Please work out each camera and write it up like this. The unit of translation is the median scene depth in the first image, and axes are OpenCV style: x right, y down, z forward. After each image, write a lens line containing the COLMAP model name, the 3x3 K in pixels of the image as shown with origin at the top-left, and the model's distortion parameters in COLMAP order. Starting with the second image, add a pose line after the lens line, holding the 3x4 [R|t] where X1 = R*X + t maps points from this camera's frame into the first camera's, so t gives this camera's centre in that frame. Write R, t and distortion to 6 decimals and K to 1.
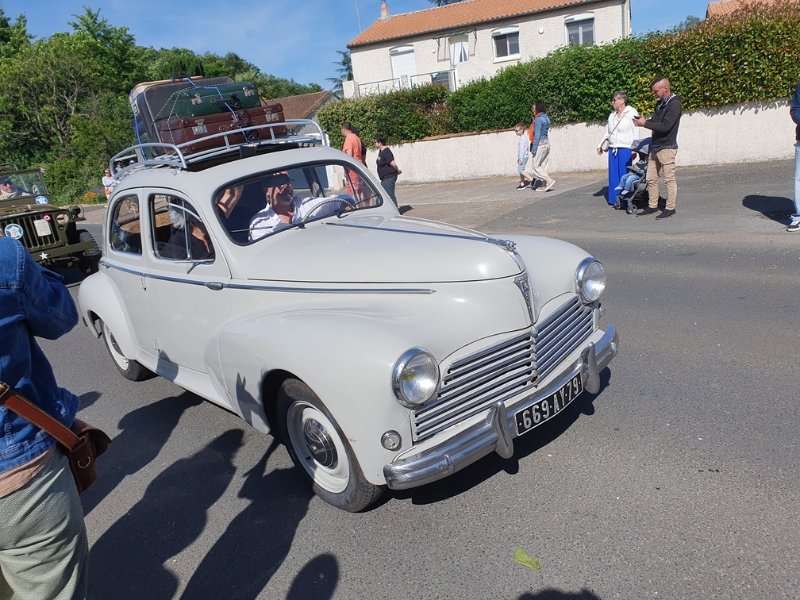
lens RADIAL K [[627.2, 0, 404.5], [0, 627.2, 299.9], [0, 0, 1]] dist [-0.004463, 0.030532]
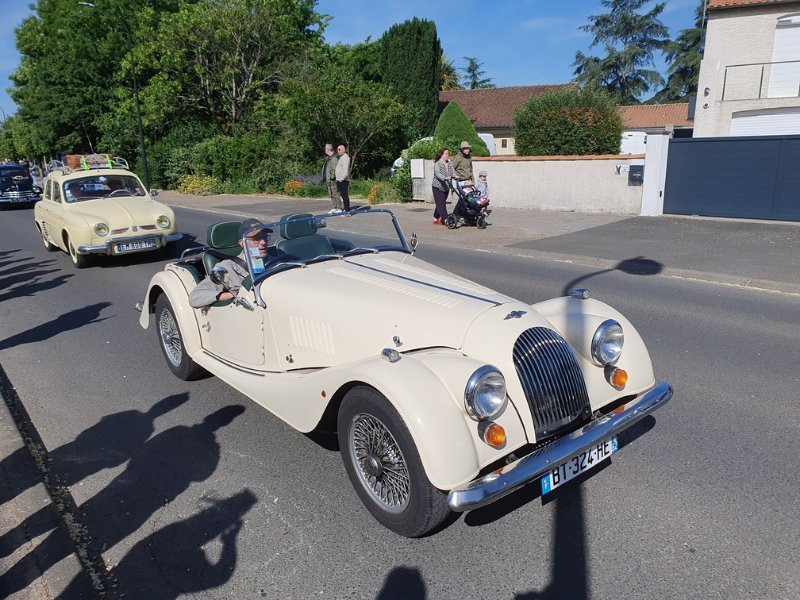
lens RADIAL K [[627.2, 0, 405.9], [0, 627.2, 294.8], [0, 0, 1]] dist [-0.004463, 0.030532]
pose [[0.988408, 0.125118, -0.085999, -0.568247], [-0.127518, 0.991570, -0.022978, -0.074732], [0.082399, 0.033678, 0.996030, 0.552959]]
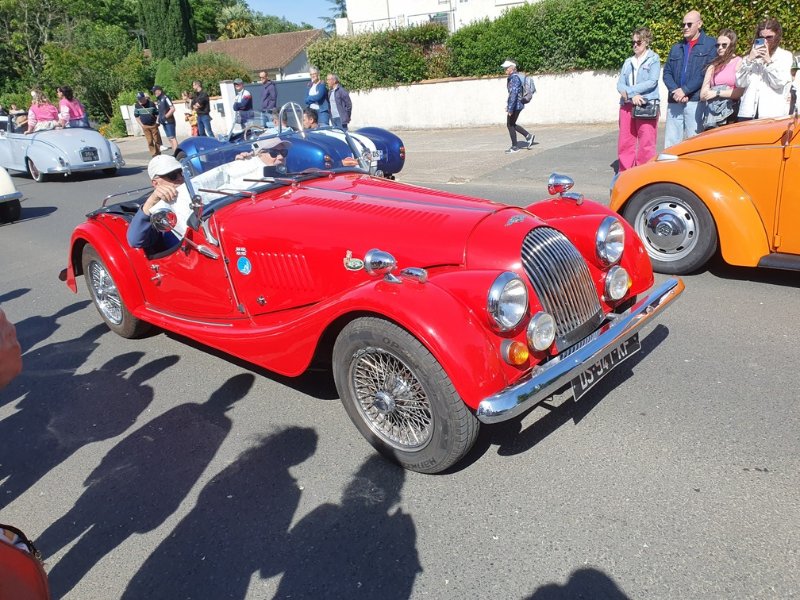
lens RADIAL K [[627.2, 0, 414.1], [0, 627.2, 307.6], [0, 0, 1]] dist [-0.004463, 0.030532]
pose [[0.998902, 0.030044, 0.035960, -0.002601], [-0.033072, 0.995677, 0.086794, -0.000989], [-0.033197, -0.087888, 0.995577, 0.030640]]
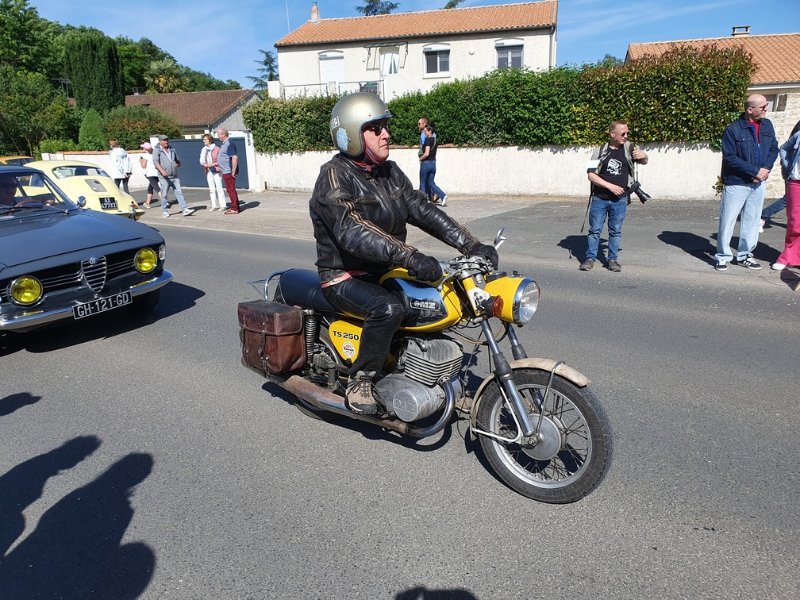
lens RADIAL K [[627.2, 0, 393.0], [0, 627.2, 314.9], [0, 0, 1]] dist [-0.004463, 0.030532]
pose [[0.989957, 0.059357, 0.128300, -0.018393], [-0.060139, 0.998188, 0.002223, -0.003183], [-0.127936, -0.009917, 0.991733, 0.022623]]
